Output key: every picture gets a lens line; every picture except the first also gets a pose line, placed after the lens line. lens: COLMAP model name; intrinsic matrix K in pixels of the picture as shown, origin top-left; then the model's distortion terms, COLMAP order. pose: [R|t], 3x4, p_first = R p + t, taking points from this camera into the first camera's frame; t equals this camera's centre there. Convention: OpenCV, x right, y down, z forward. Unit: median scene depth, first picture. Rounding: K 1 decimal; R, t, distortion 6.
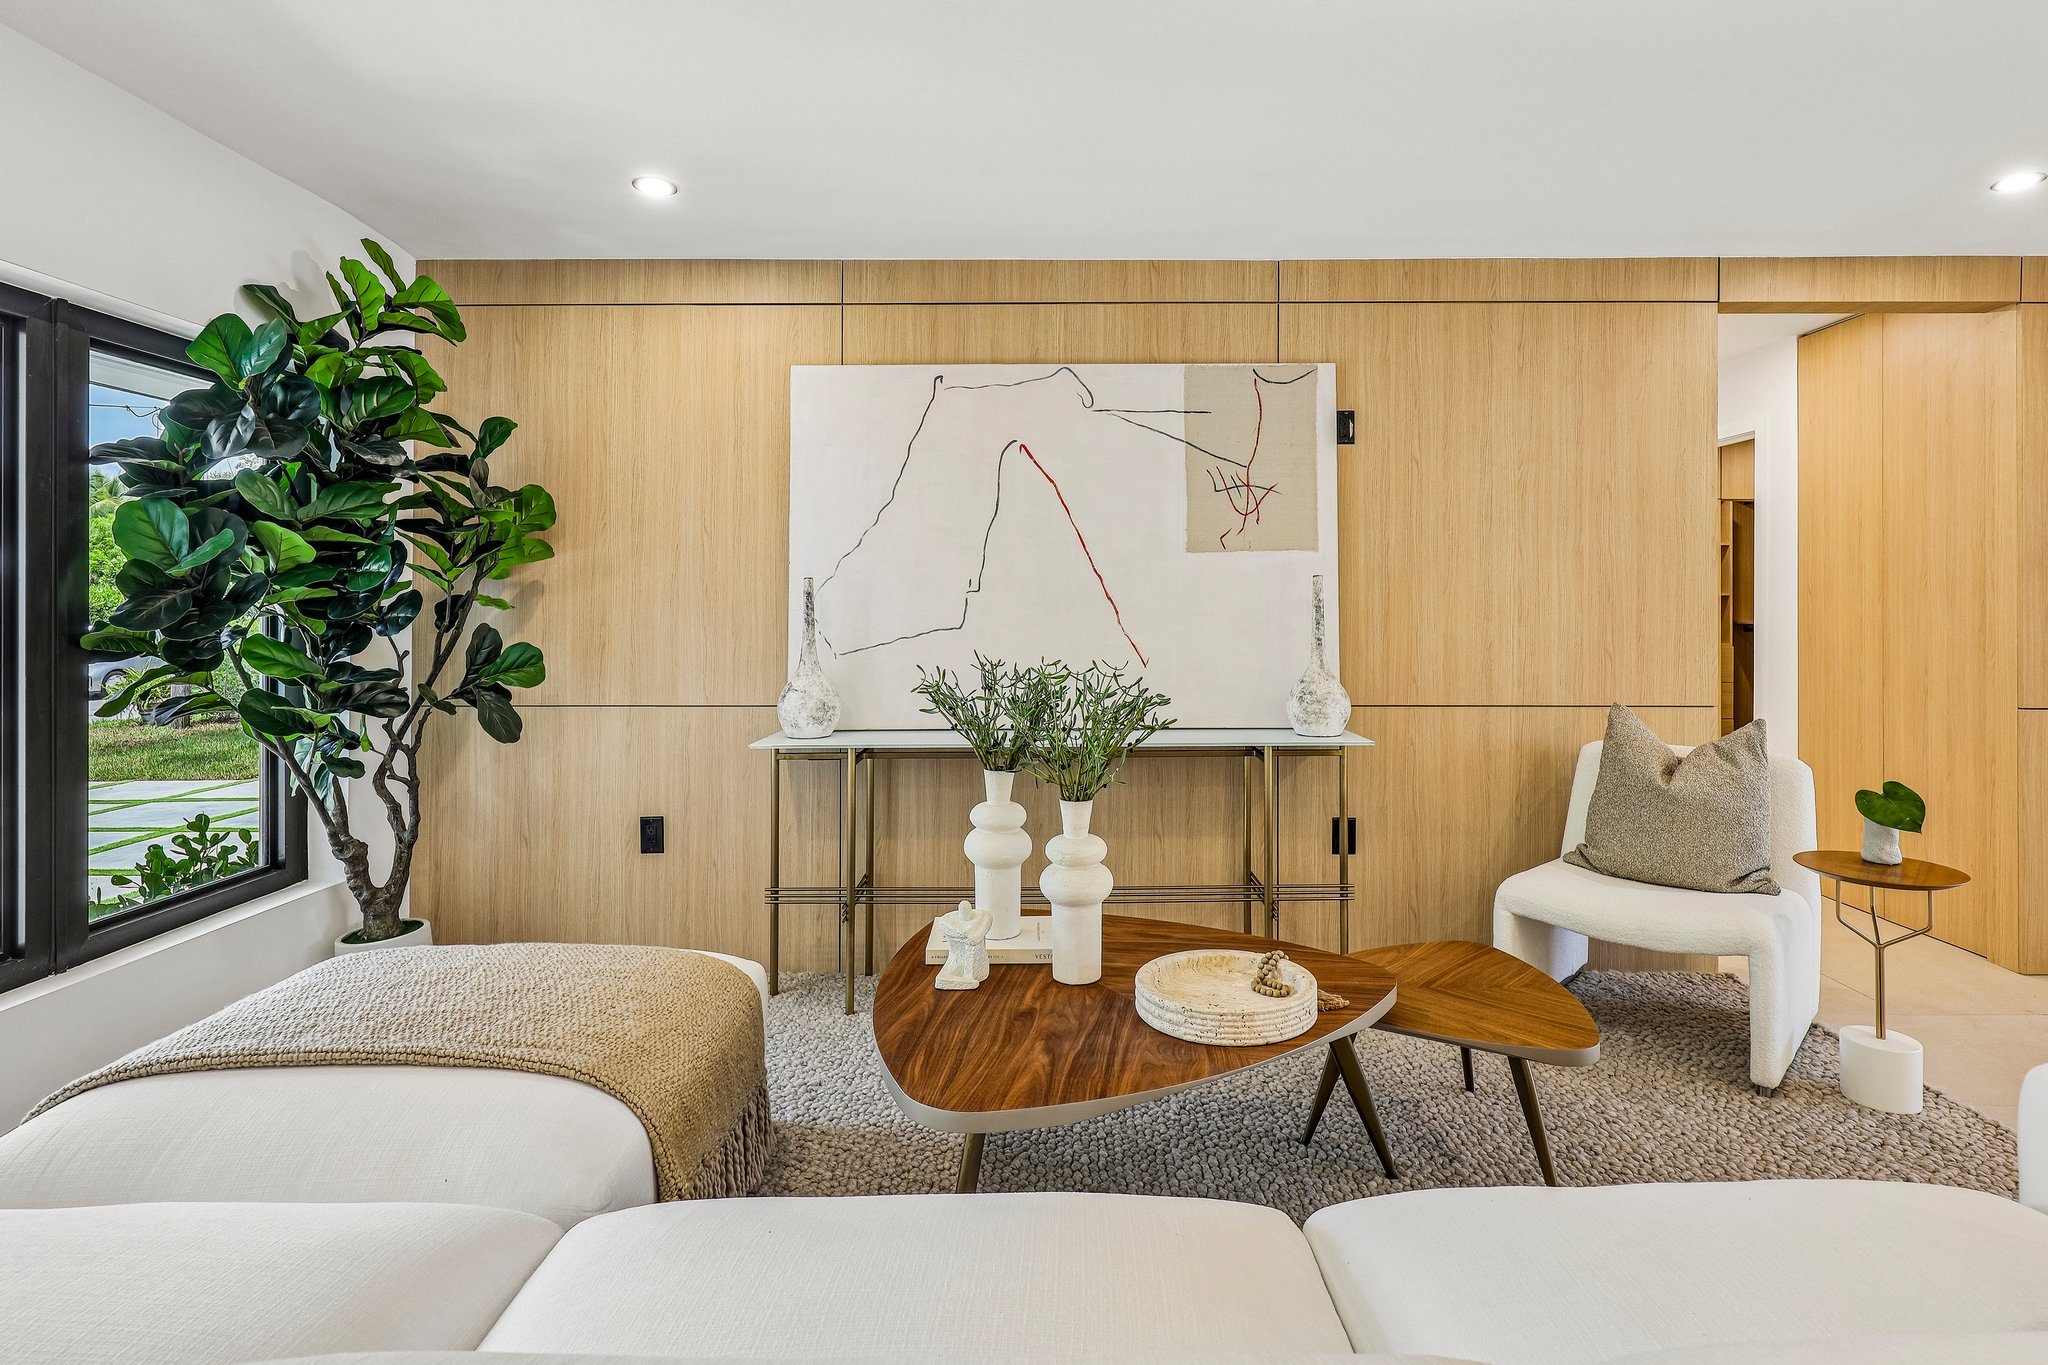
lens RADIAL K [[954.9, 0, 1028.5], [0, 954.9, 610.6], [0, 0, 1]] dist [-0.013257, -0.000154]
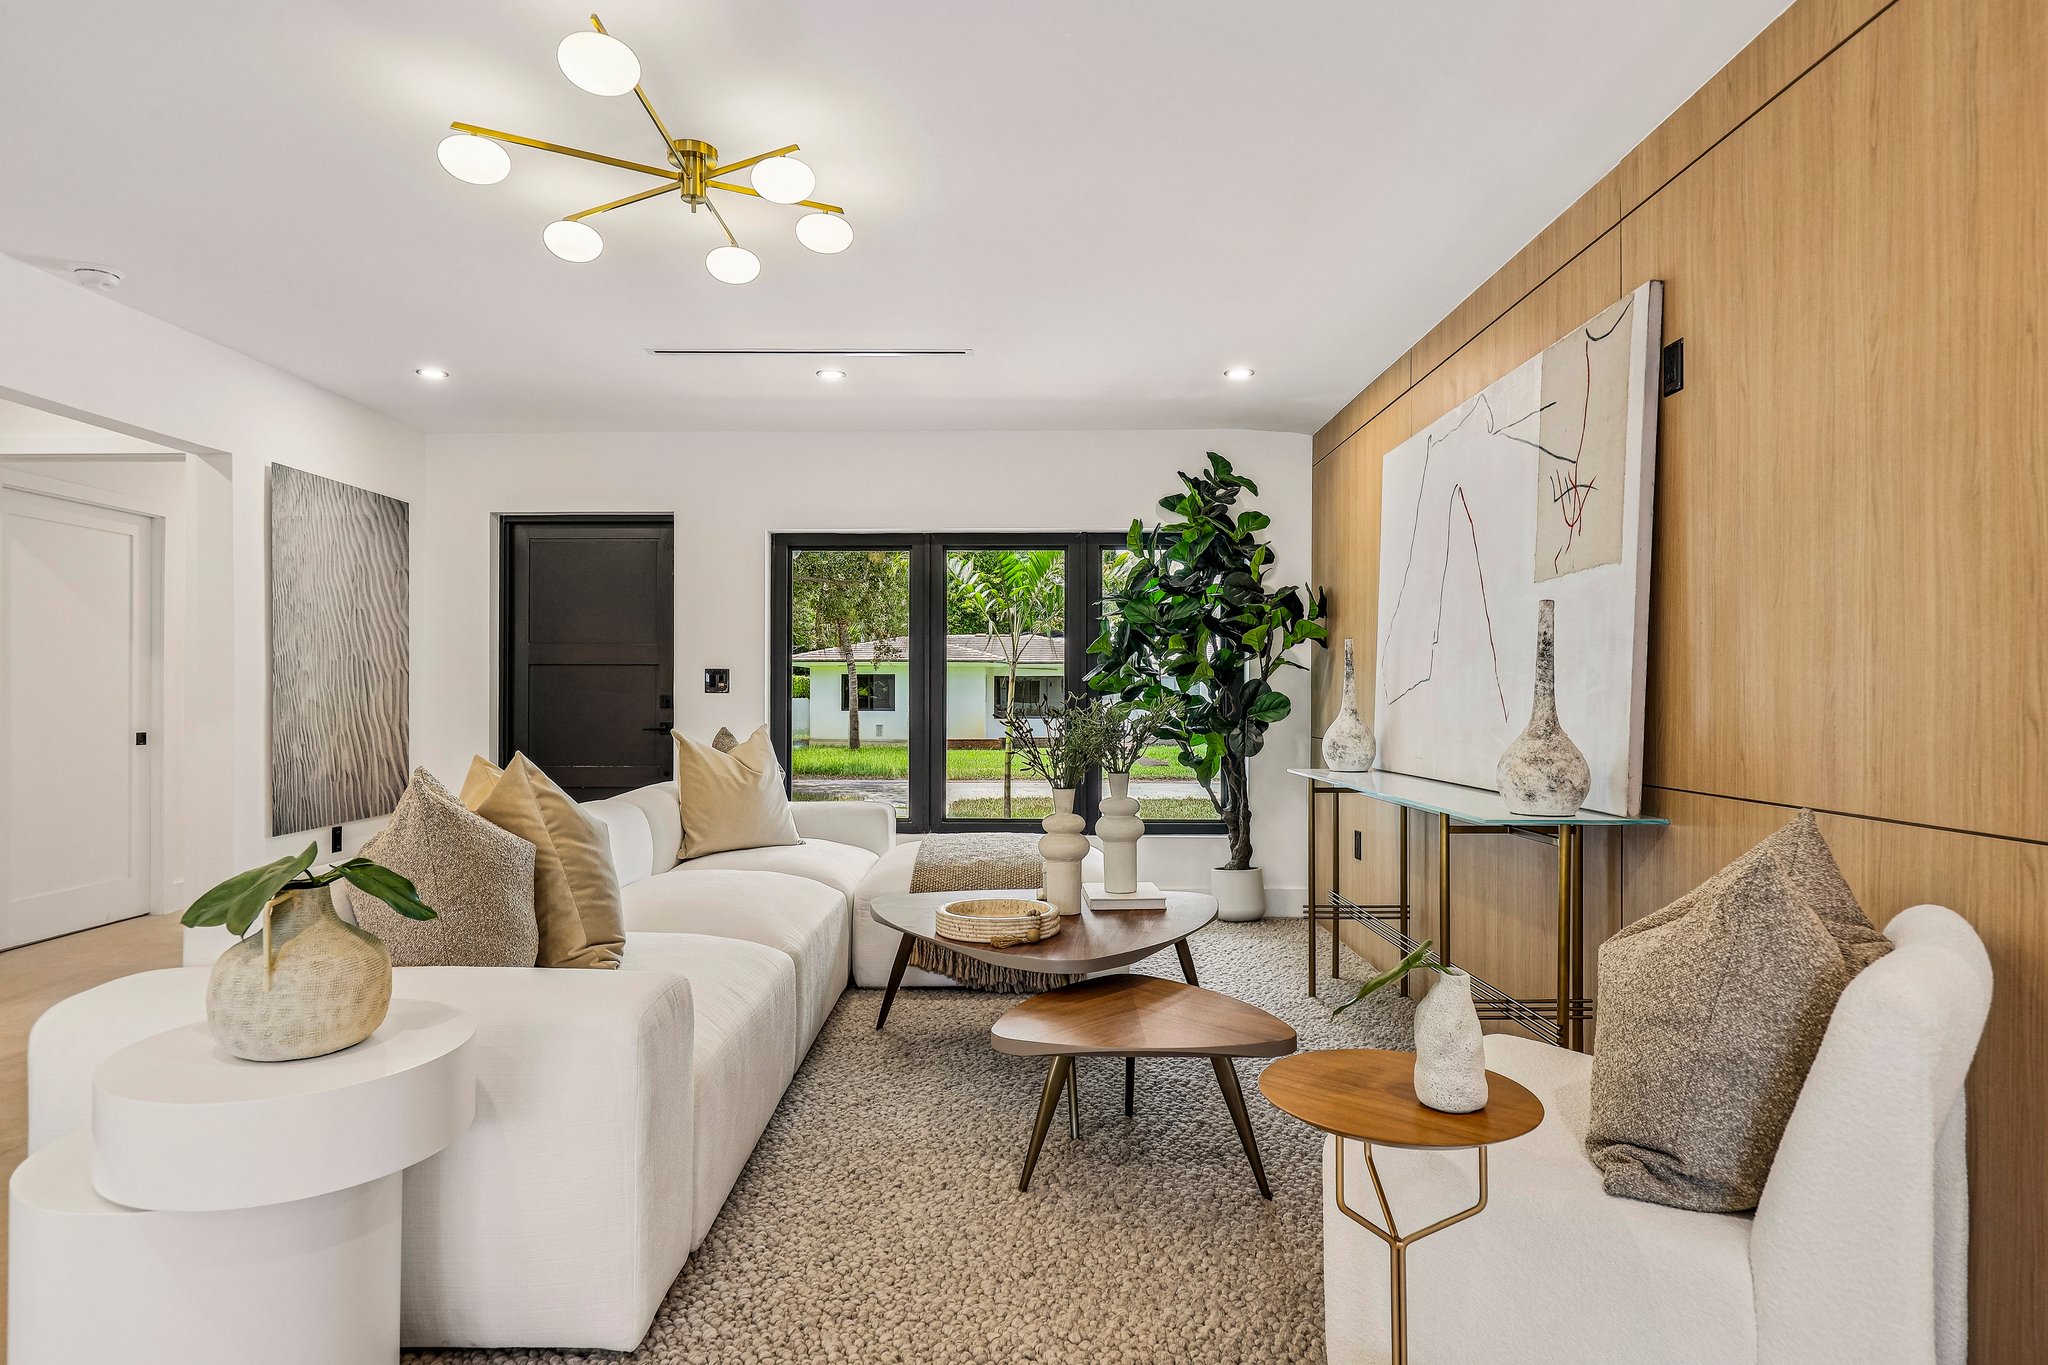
lens RADIAL K [[1131.8, 0, 1000.7], [0, 1131.8, 692.5], [0, 0, 1]] dist [0.001058, -0.000389]
pose [[-0.006312, -0.000500, -0.999980, 1.122285], [-0.000597, 1.000000, -0.000496, 0.034172], [0.999980, 0.000594, -0.006313, 0.540013]]
